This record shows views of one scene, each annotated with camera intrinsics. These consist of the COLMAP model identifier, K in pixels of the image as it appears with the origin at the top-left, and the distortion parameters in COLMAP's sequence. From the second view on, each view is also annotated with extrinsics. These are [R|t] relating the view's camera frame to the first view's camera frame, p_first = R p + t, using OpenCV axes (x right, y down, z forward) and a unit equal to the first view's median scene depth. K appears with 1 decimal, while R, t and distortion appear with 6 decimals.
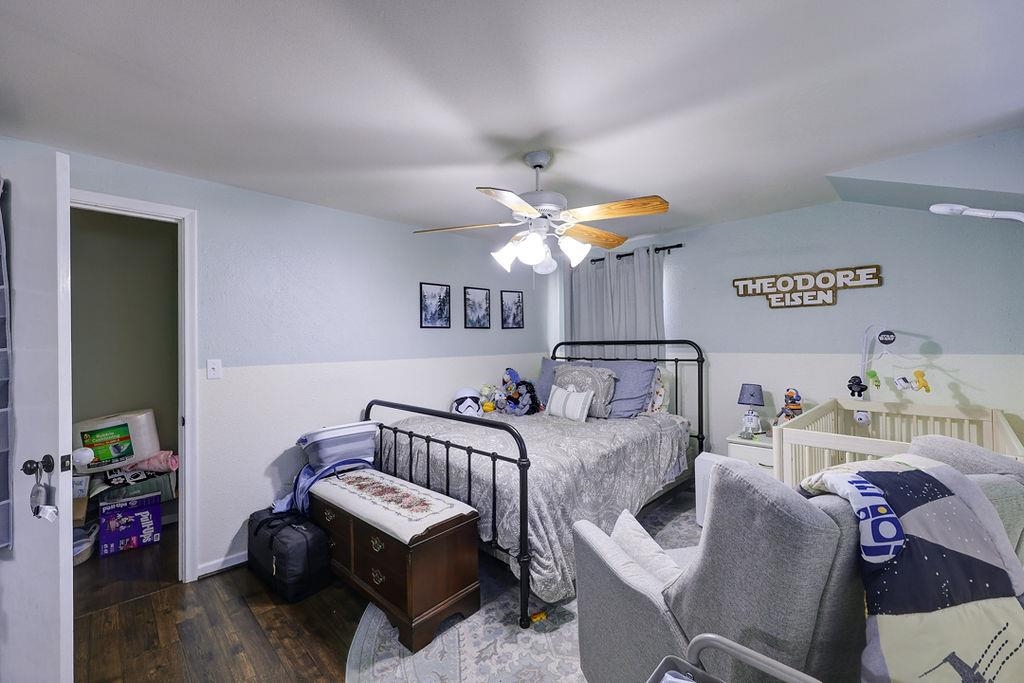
lens RADIAL K [[418.4, 0, 515.9], [0, 418.4, 338.3], [0, 0, 1]] dist [-0.000746, 0.001247]
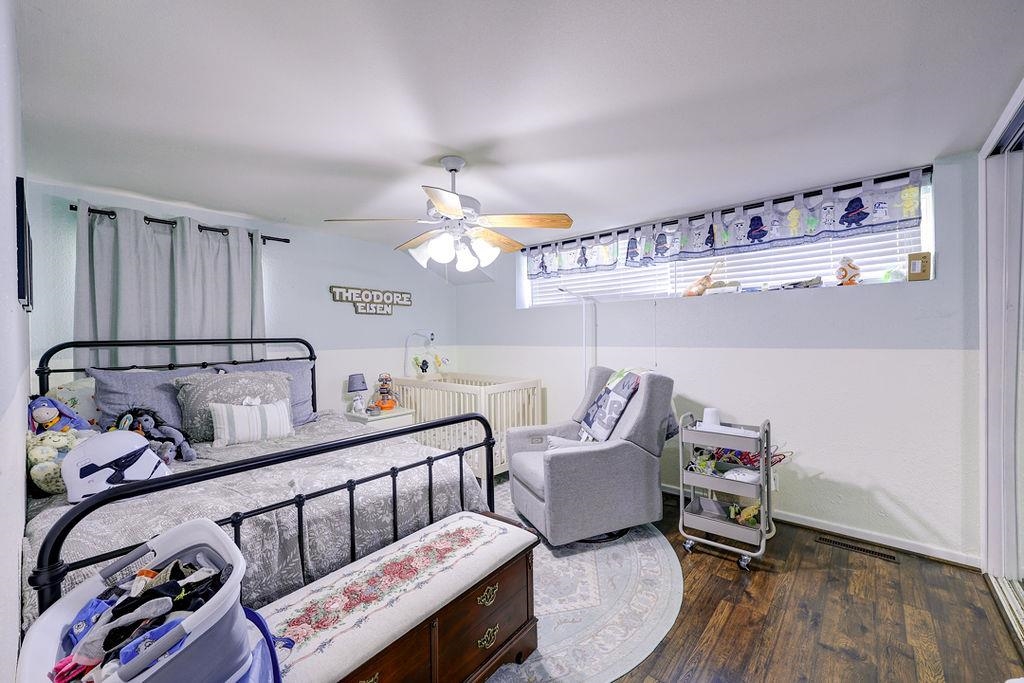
lens RADIAL K [[400.1, 0, 515.5], [0, 400.1, 342.0], [0, 0, 1]] dist [0.000556, 0.000011]
pose [[-0.064471, -0.000243, 0.997920, -0.681358], [0.006027, 0.999982, 0.000632, 0.017940], [-0.997901, 0.006055, -0.064469, 0.636802]]
